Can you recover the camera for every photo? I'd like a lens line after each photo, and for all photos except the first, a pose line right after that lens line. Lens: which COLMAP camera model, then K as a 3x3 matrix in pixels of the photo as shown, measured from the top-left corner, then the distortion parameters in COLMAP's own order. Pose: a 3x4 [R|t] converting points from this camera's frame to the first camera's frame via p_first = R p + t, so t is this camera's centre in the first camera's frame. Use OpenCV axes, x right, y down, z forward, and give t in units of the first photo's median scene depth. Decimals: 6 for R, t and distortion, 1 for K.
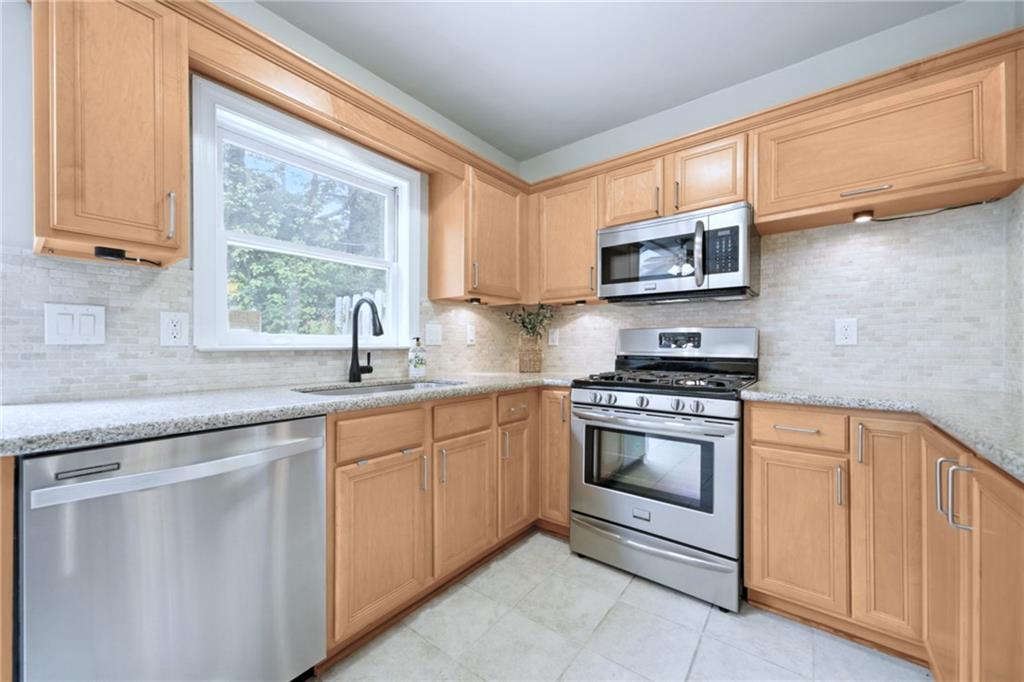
lens RADIAL K [[389.7, 0, 512.0], [0, 389.7, 341.0], [0, 0, 1]] dist [-0.001481, -0.000098]
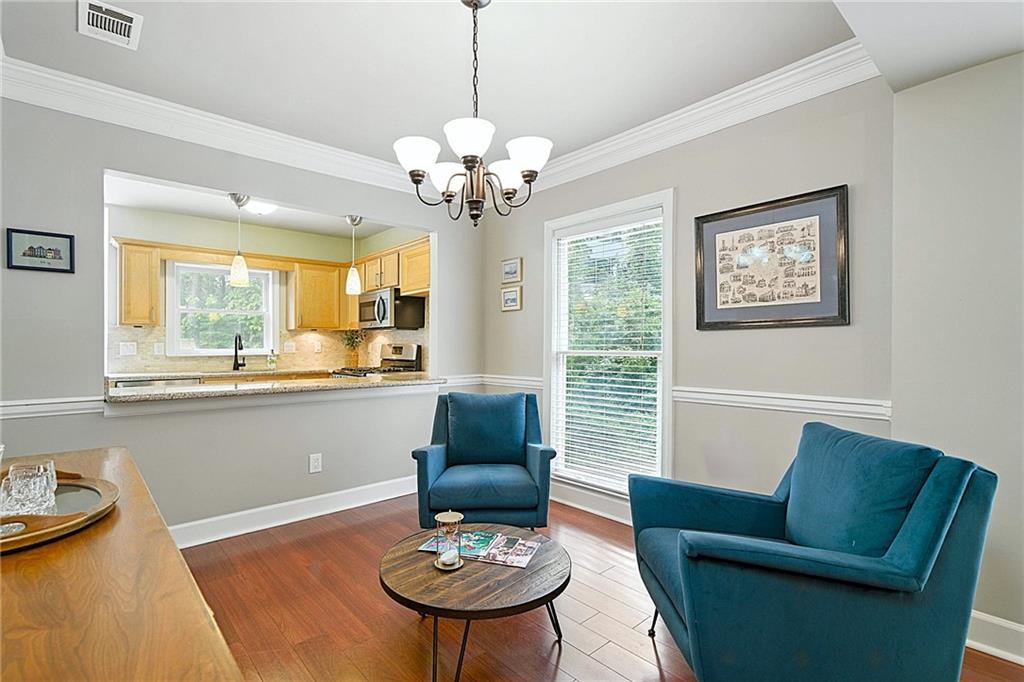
lens RADIAL K [[477.4, 0, 512.0], [0, 477.4, 341.0], [0, 0, 1]] dist [0.002061, 0.000267]
pose [[0.985462, -0.007090, -0.169747, 1.601976], [0.006756, 0.999974, -0.002547, -0.045165], [0.169760, 0.001363, 0.985484, -1.411203]]
